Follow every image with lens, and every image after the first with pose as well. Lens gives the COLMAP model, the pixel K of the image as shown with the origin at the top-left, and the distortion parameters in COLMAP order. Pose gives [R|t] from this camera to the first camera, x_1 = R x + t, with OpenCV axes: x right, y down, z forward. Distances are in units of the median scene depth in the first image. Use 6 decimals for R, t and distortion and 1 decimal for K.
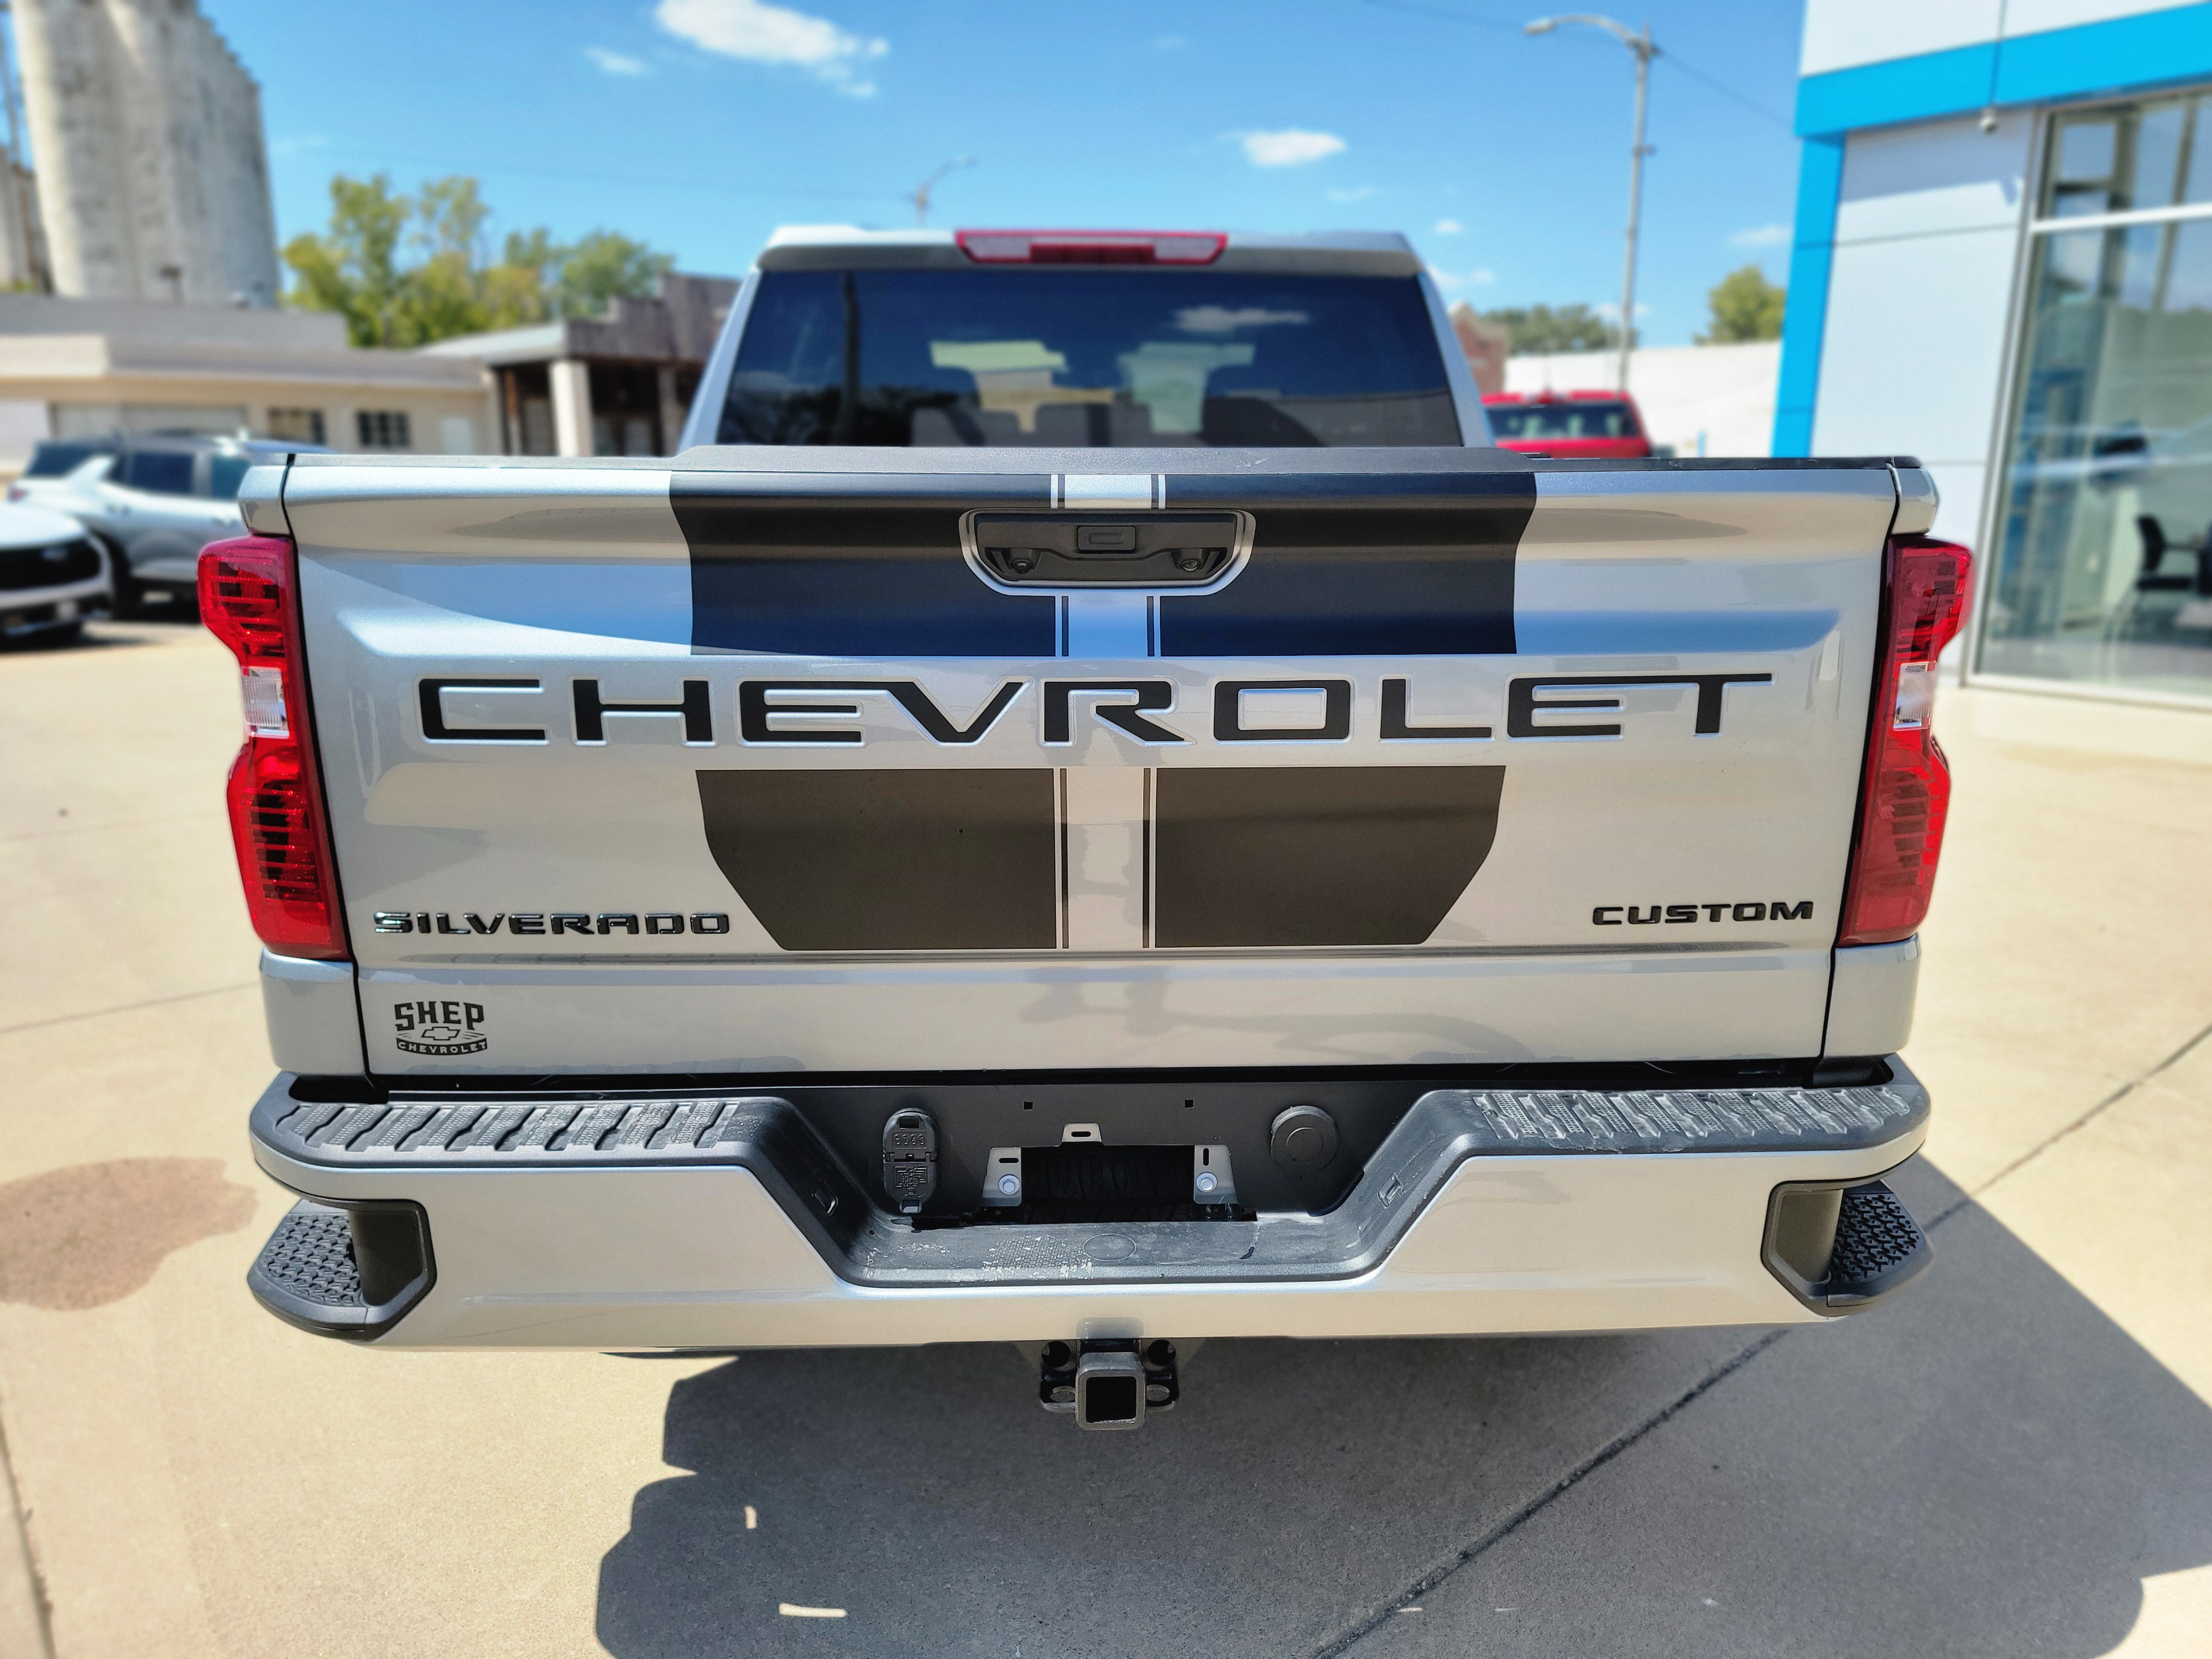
lens RADIAL K [[1545.4, 0, 1147.0], [0, 1545.4, 790.1], [0, 0, 1]] dist [0.074053, -0.068579]
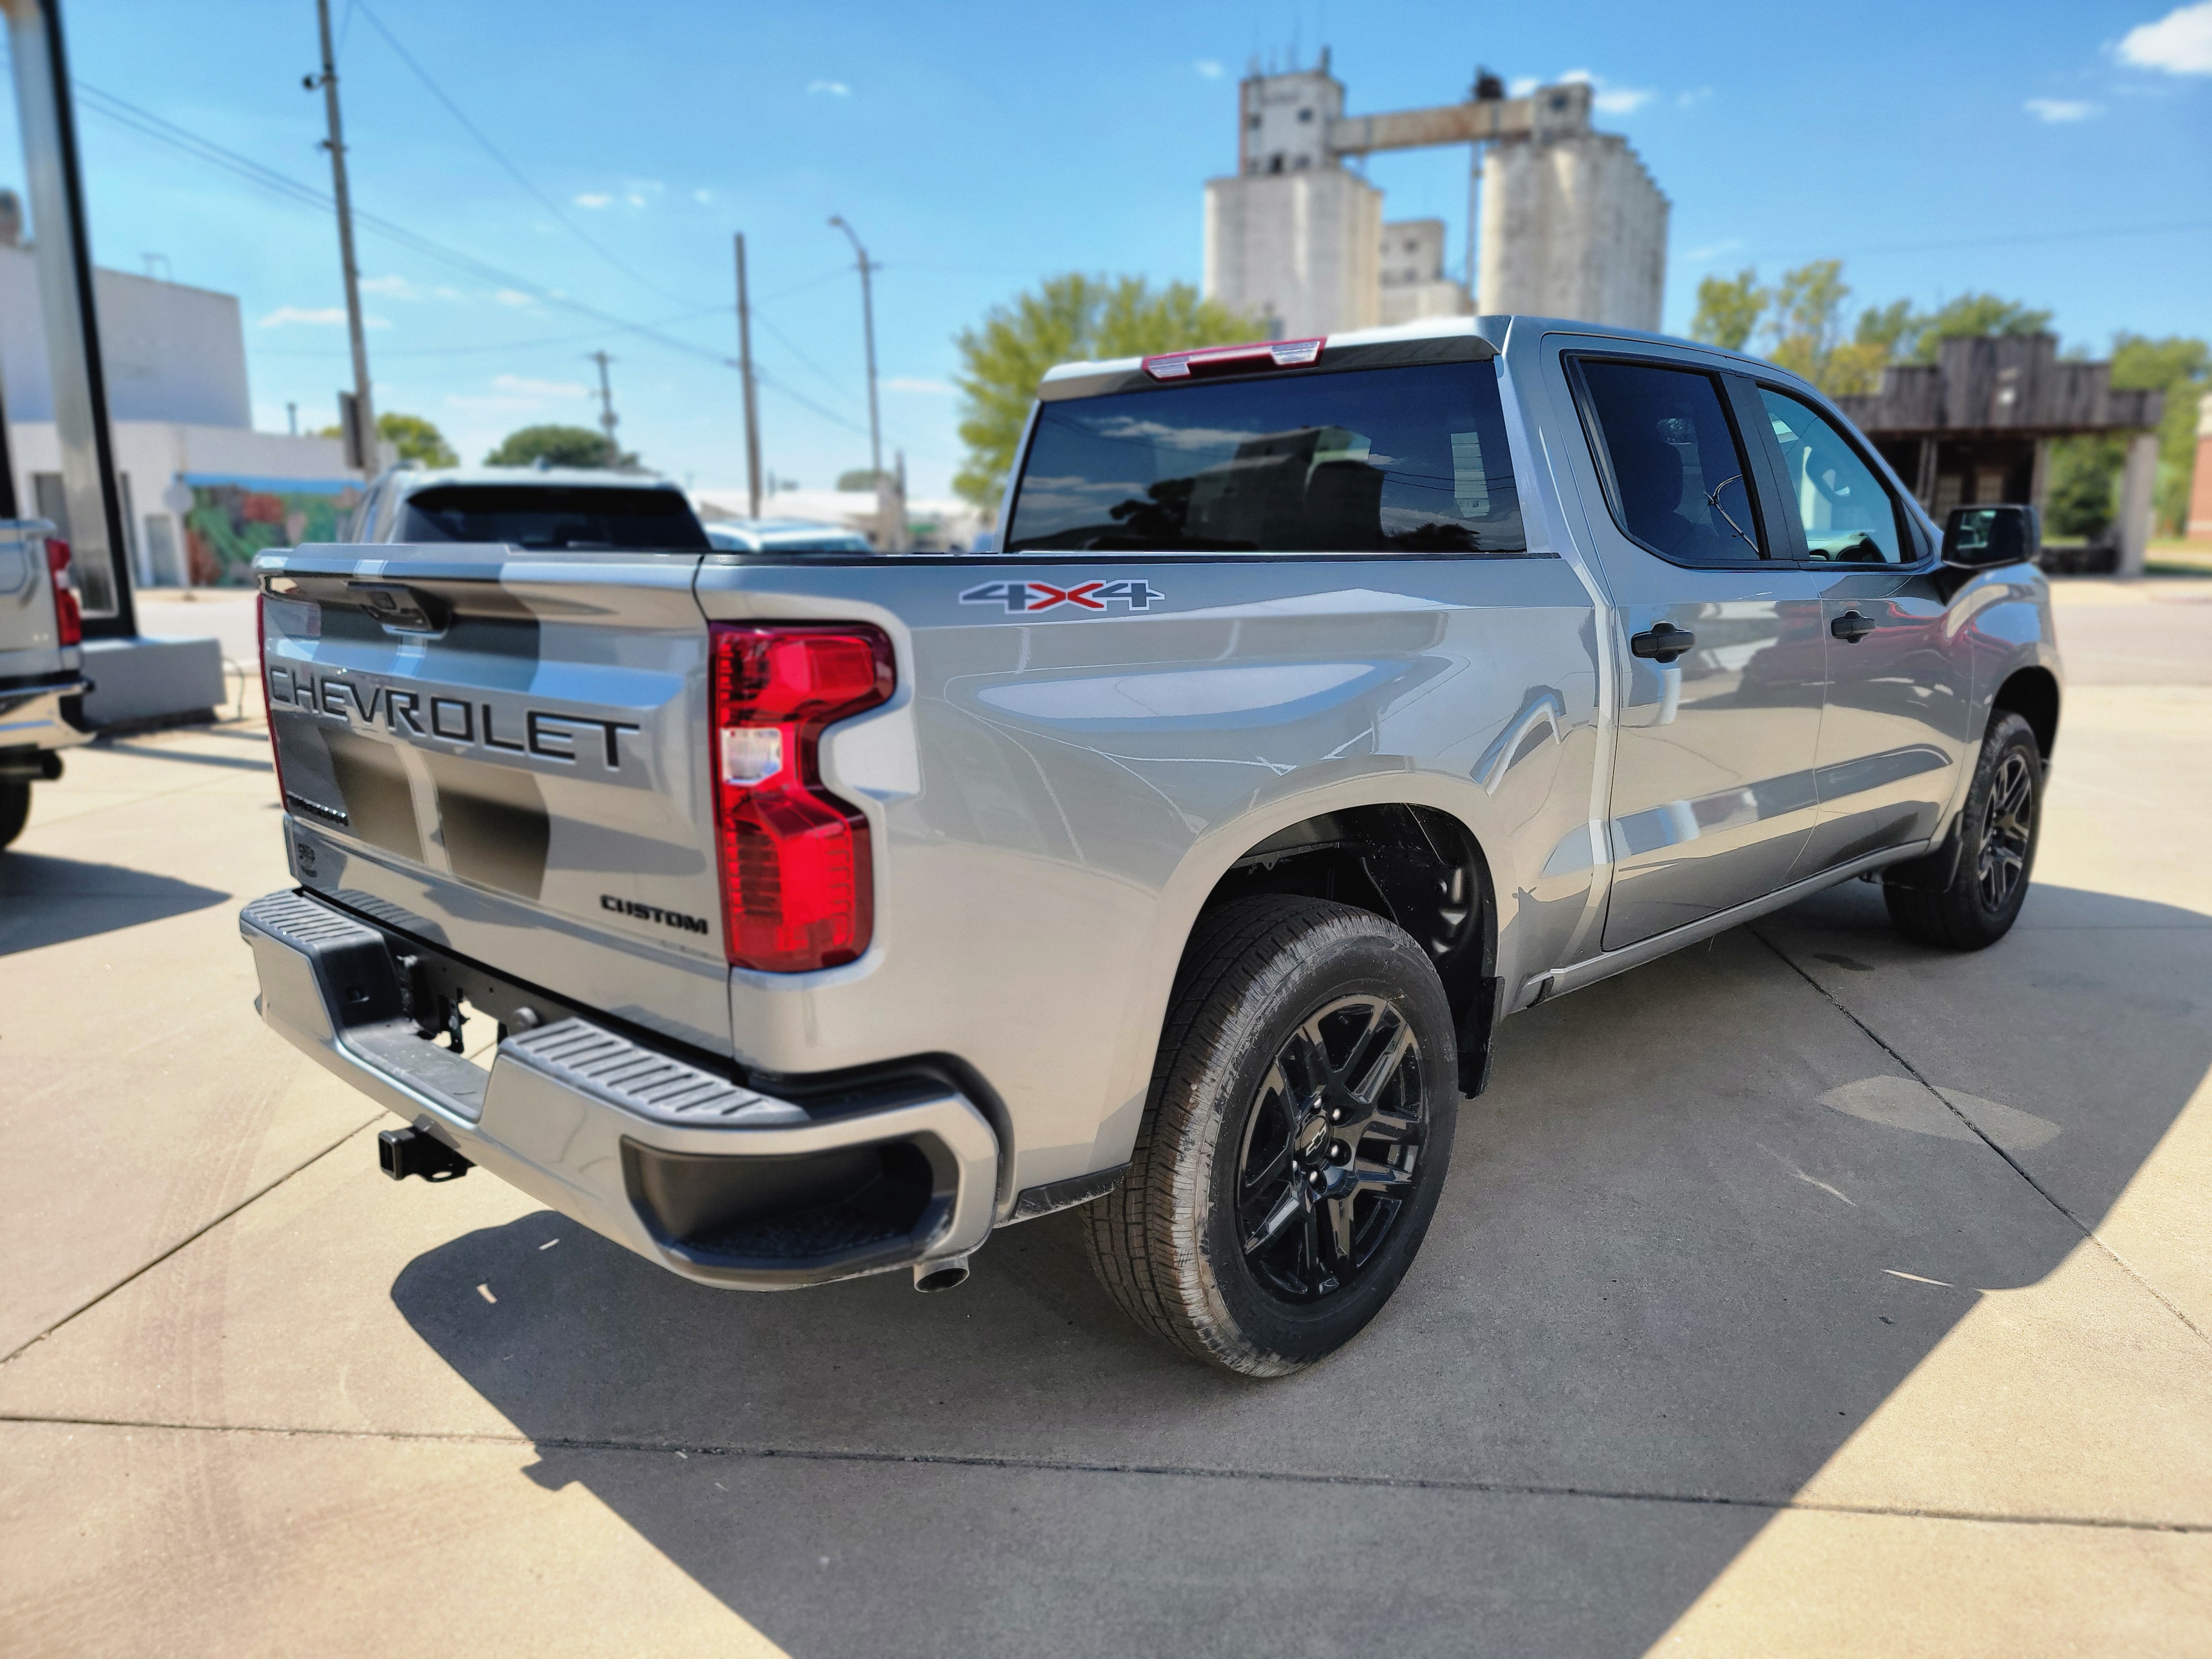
lens RADIAL K [[1545.4, 0, 1105.1], [0, 1545.4, 811.5], [0, 0, 1]] dist [0.074053, -0.068579]
pose [[0.683008, 0.115234, -0.721263, 0.254391], [-0.141171, 0.989684, 0.024435, -0.014758], [0.716638, 0.085132, 0.692230, 0.062931]]
